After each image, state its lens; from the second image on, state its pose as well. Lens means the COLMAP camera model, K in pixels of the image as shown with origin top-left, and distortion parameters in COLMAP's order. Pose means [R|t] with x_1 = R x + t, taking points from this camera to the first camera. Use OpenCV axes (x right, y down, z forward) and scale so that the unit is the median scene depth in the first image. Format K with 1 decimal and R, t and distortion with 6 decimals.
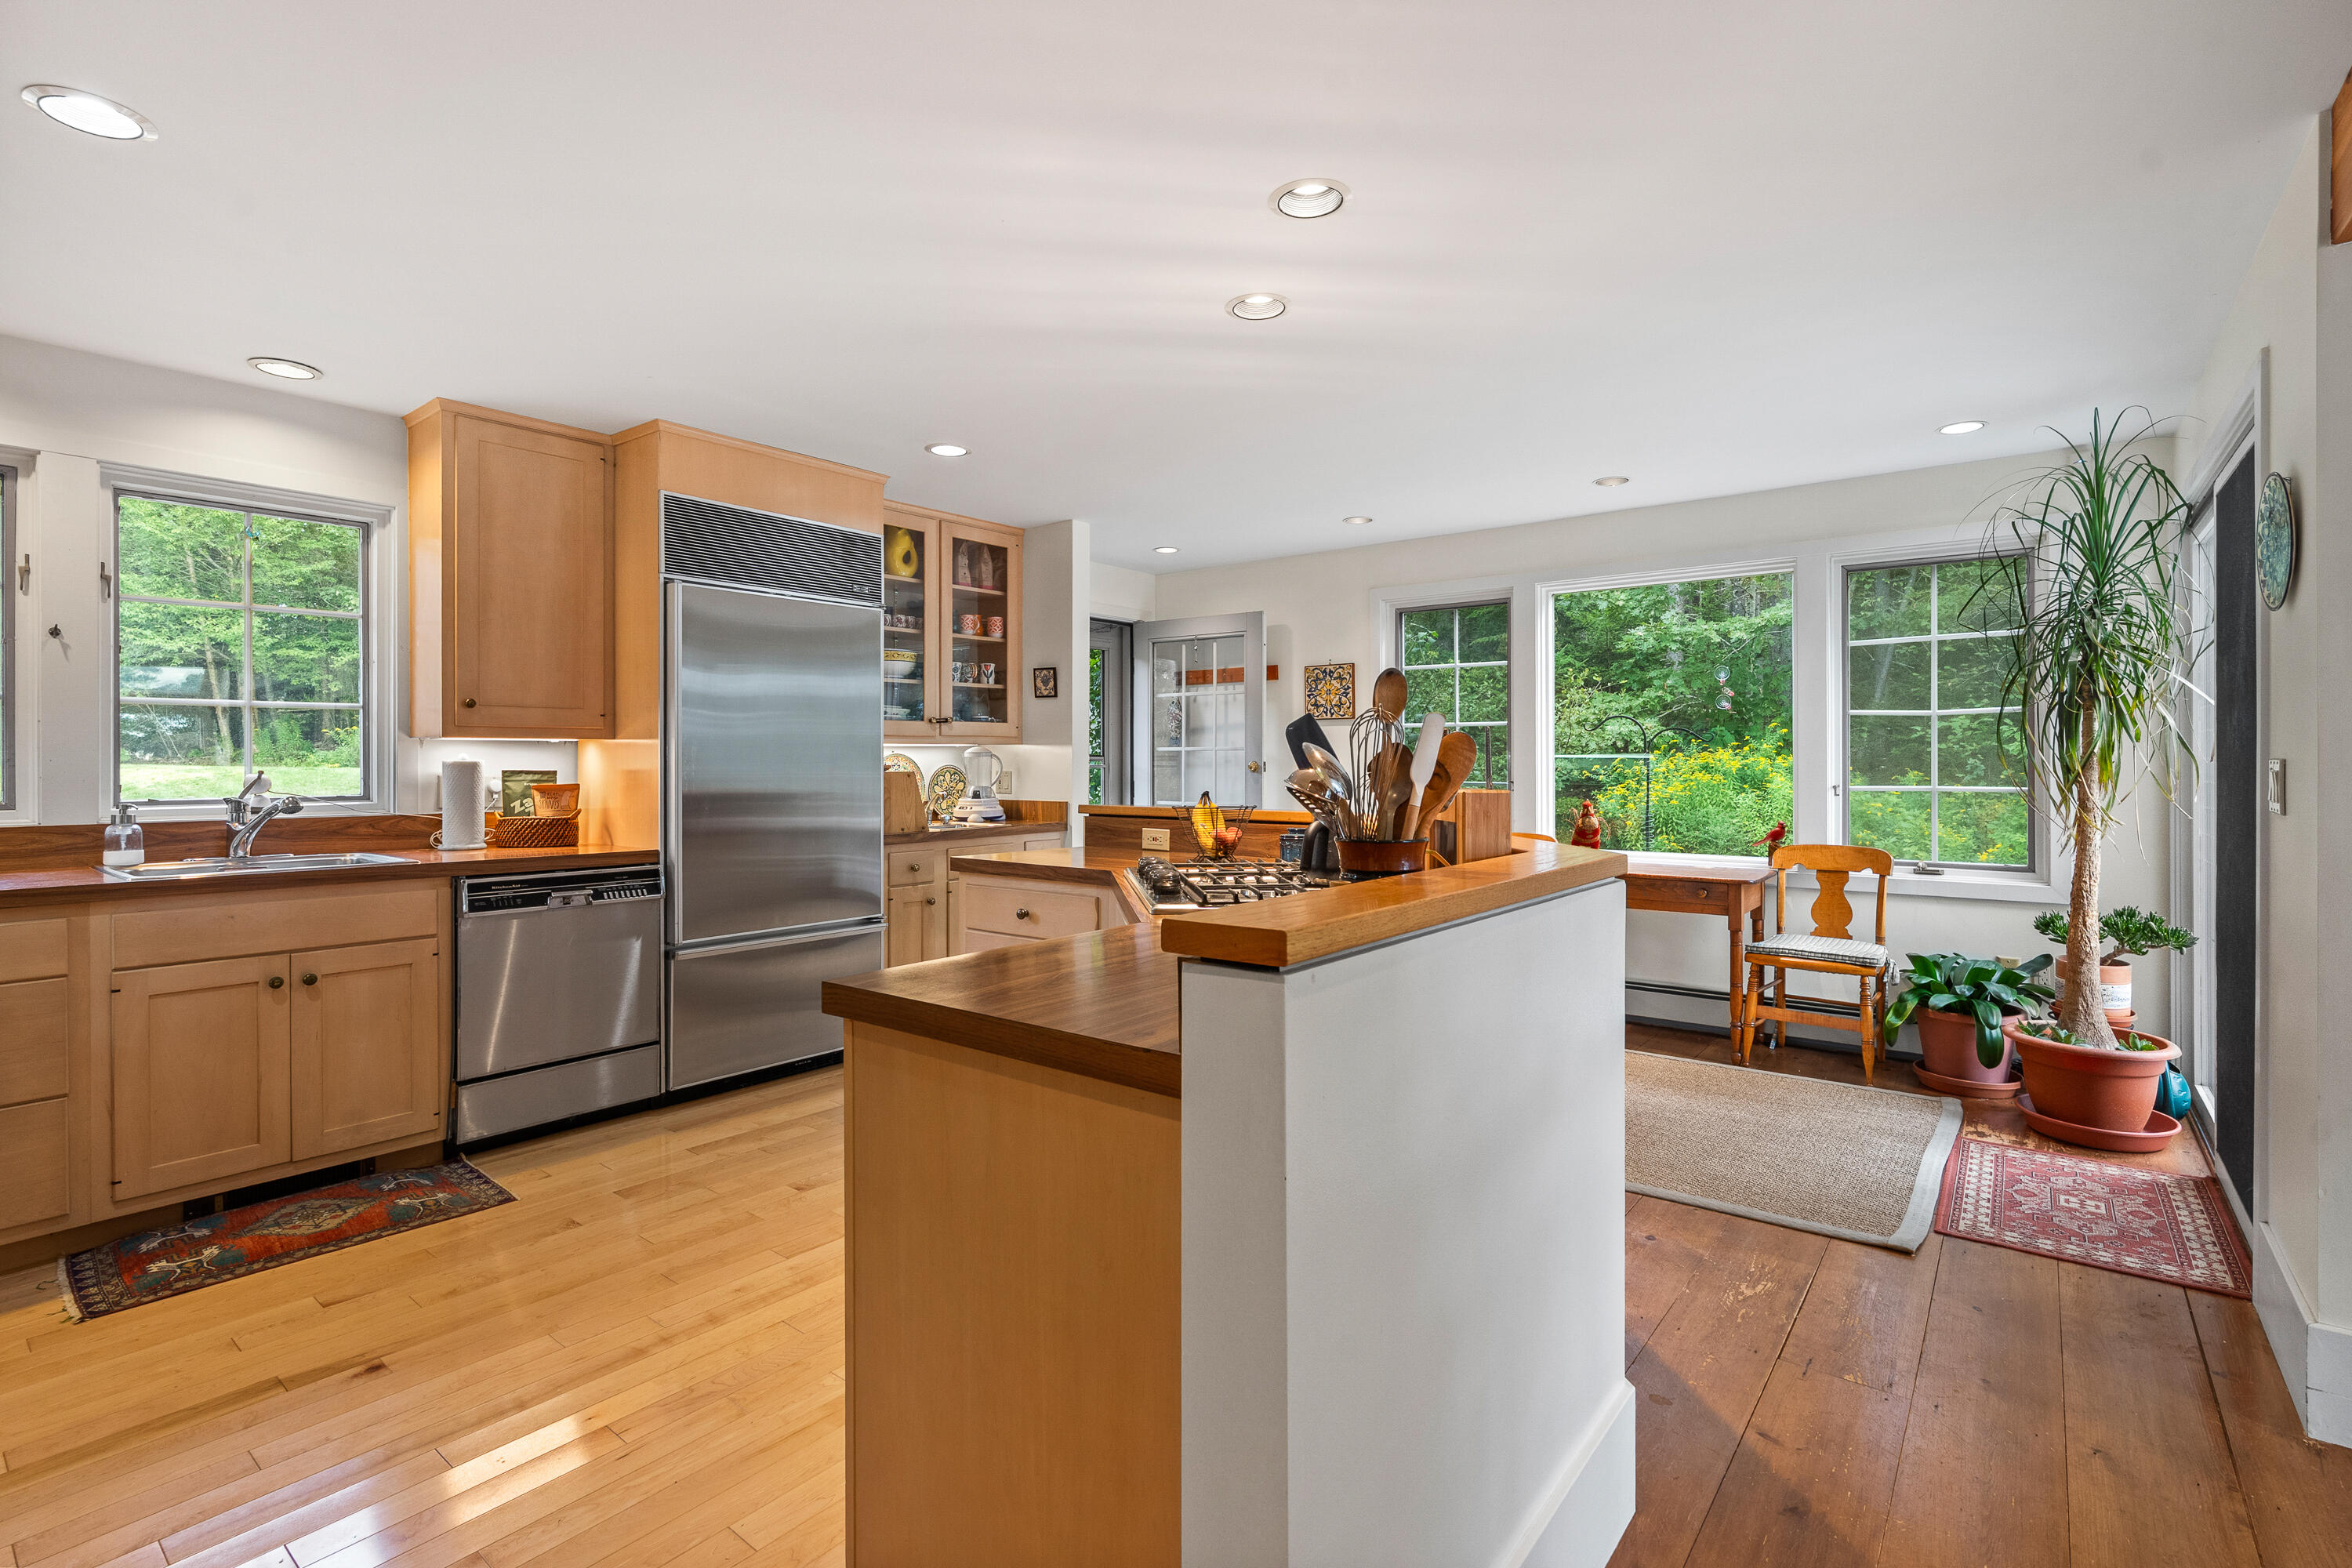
lens RADIAL K [[1083.4, 0, 1162.1], [0, 1083.4, 769.7], [0, 0, 1]] dist [-0.000030, 0.000420]
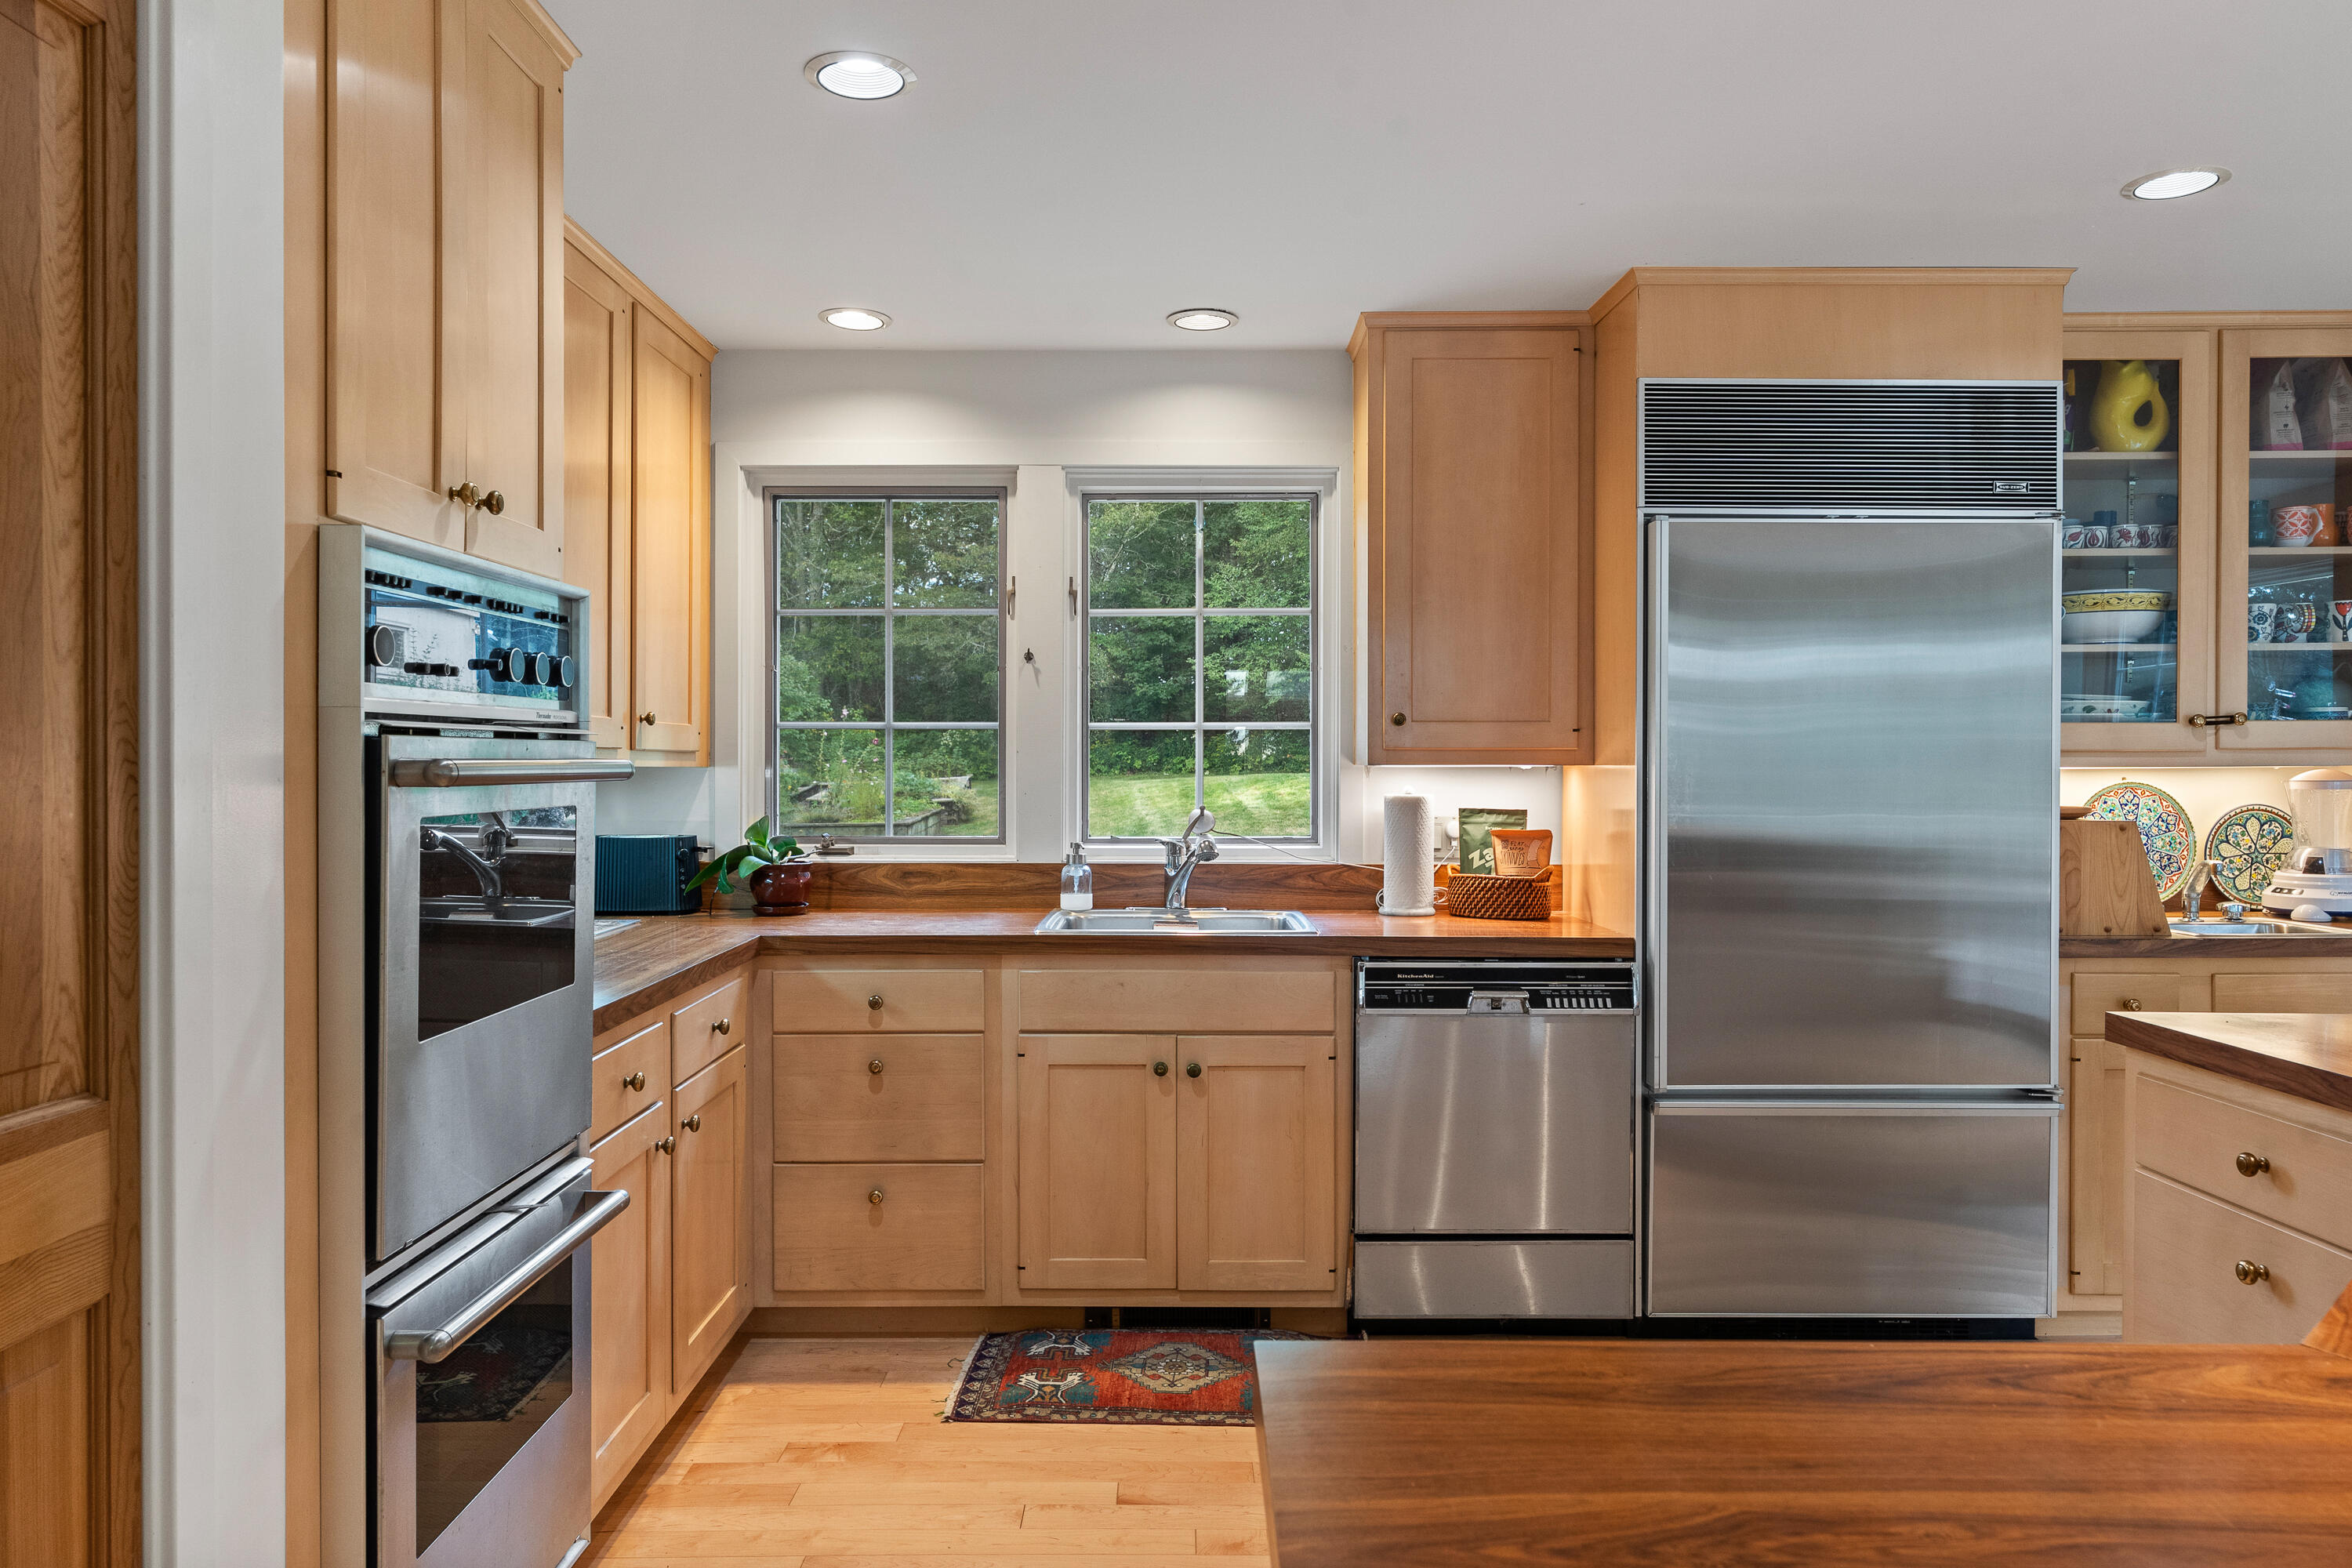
lens RADIAL K [[1533.0, 0, 1172.1], [0, 1533.0, 782.3], [0, 0, 1]] dist [-0.003457, 0.008016]
pose [[0.625469, 0.008242, -0.780205, 0.074414], [-0.008249, 0.999958, 0.003950, -0.020293], [0.780205, 0.003965, 0.625511, 0.220362]]
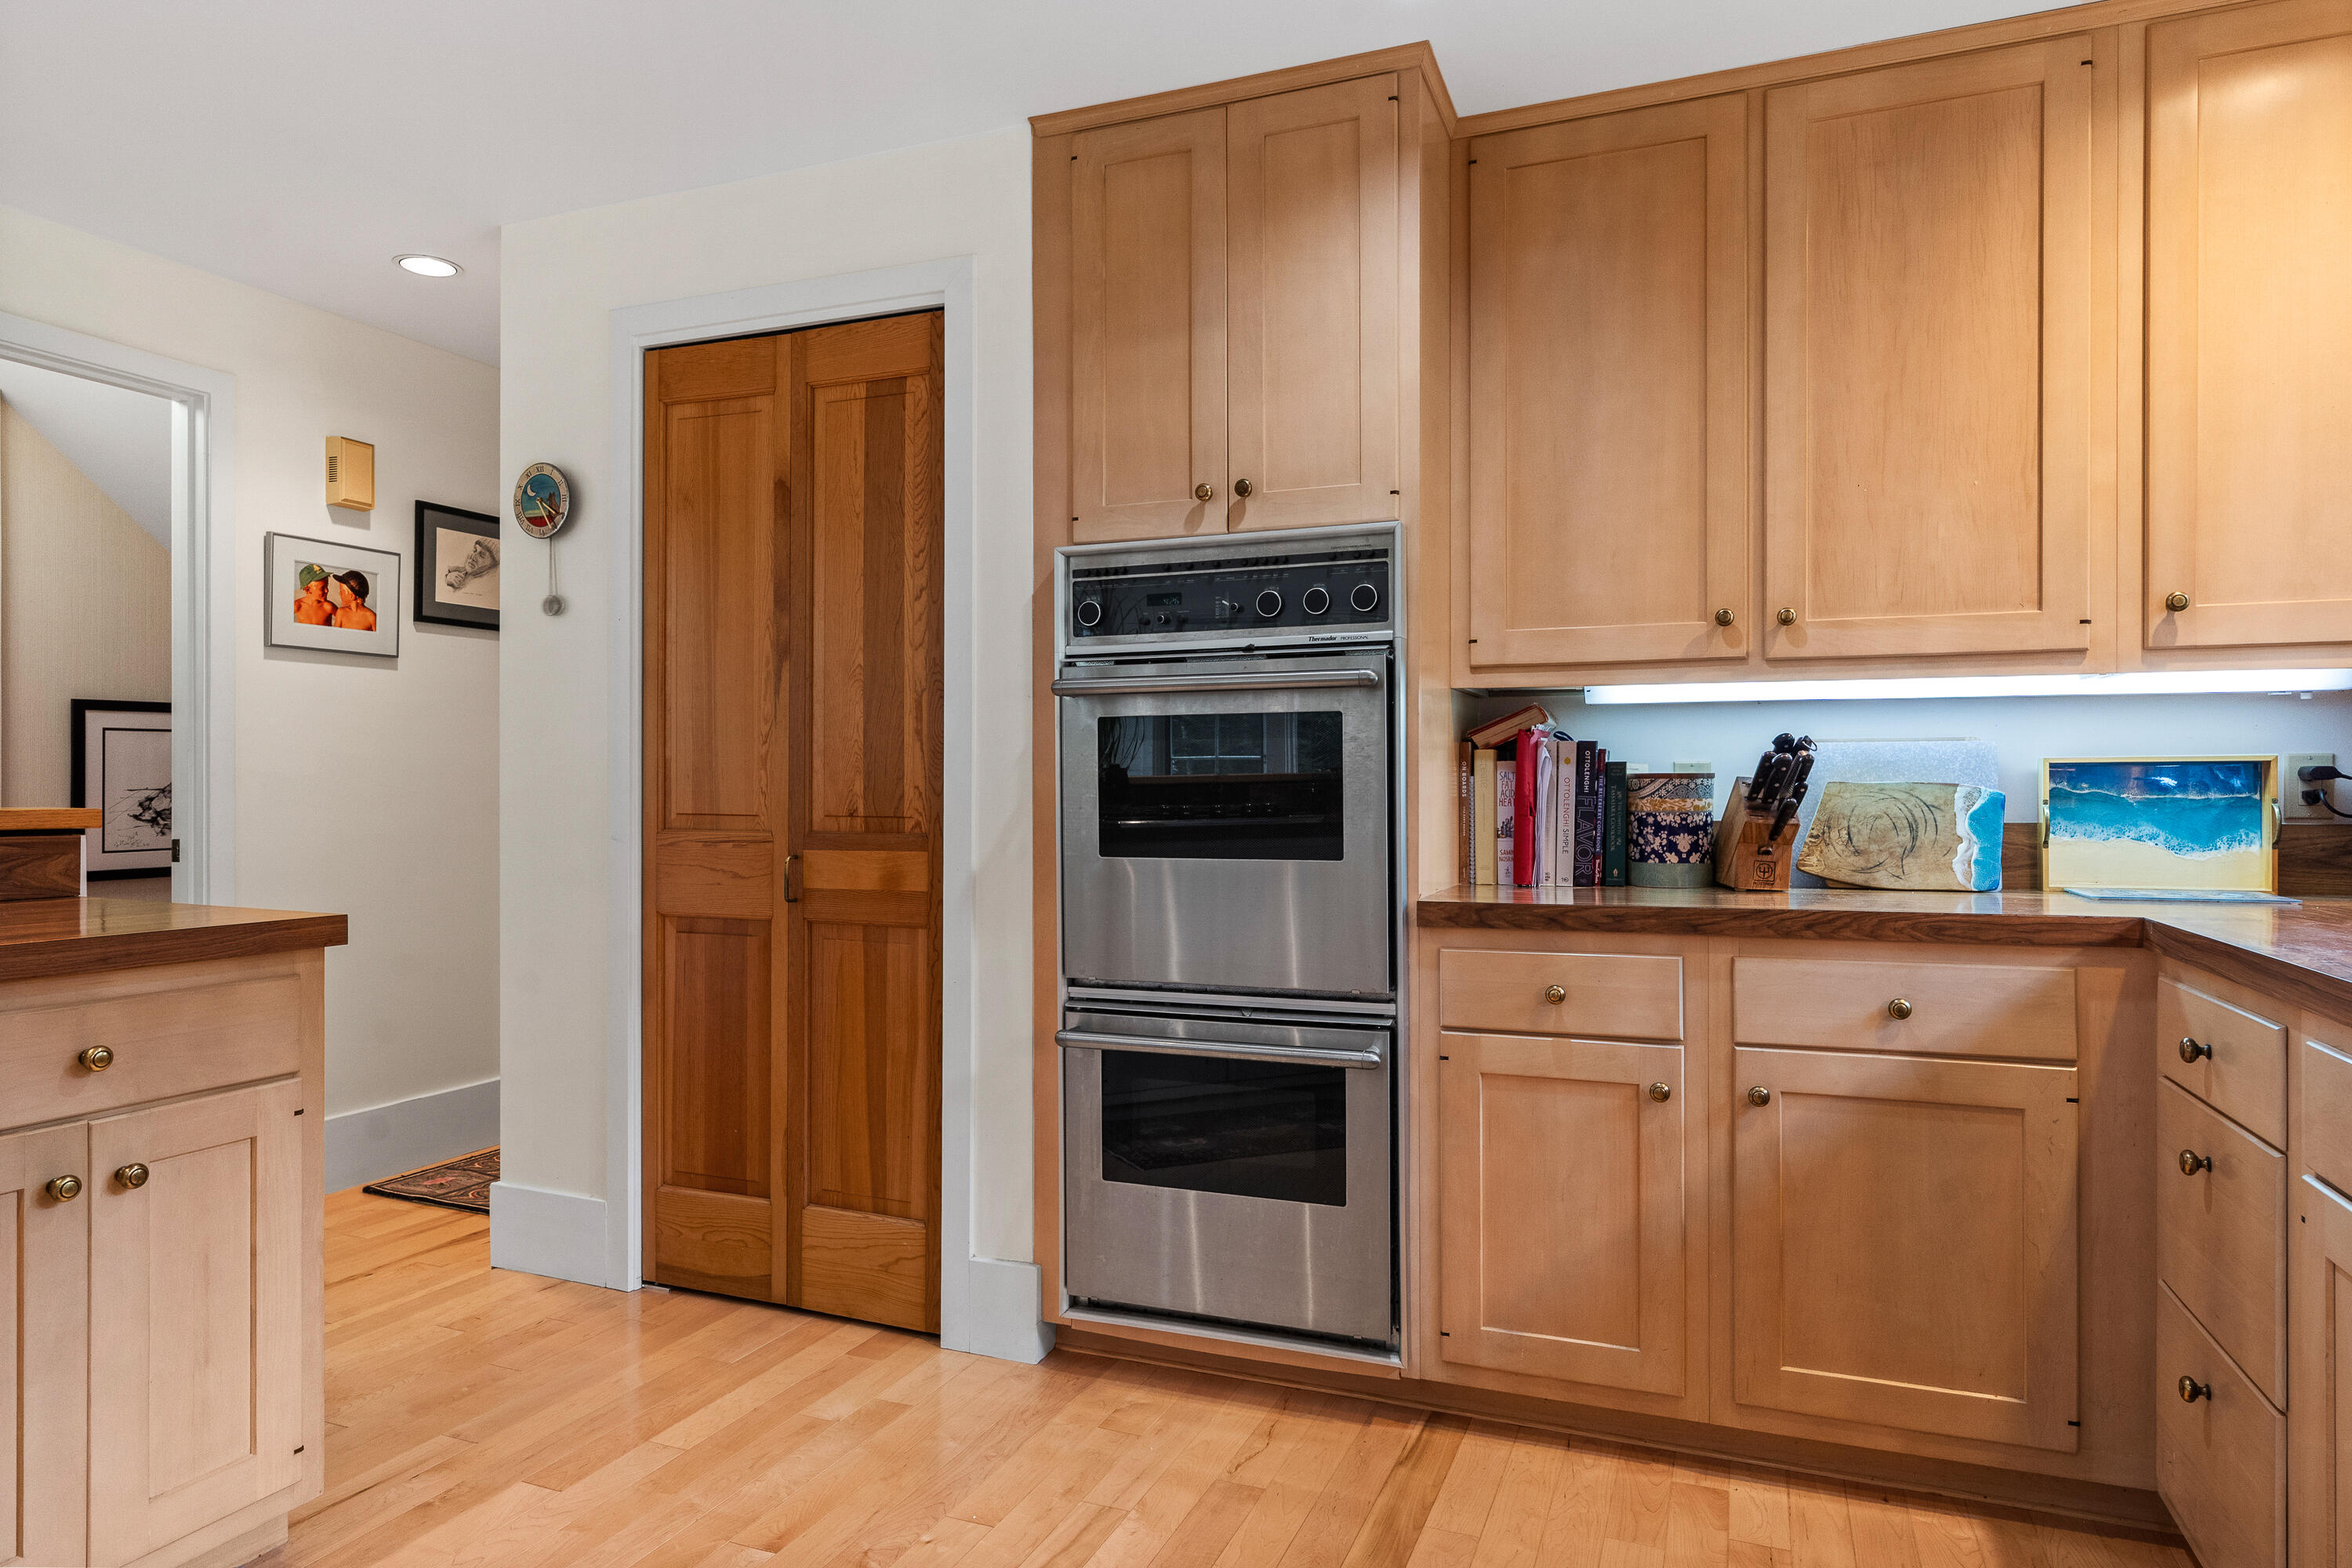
lens RADIAL K [[1402.2, 0, 1172.5], [0, 1402.2, 788.7], [0, 0, 1]] dist [-0.001831, 0.001877]
pose [[-0.957886, 0.000412, -0.287147, -0.279481], [-0.003244, 0.999920, 0.012255, 0.022018], [0.287129, 0.012670, -0.957808, 1.021884]]
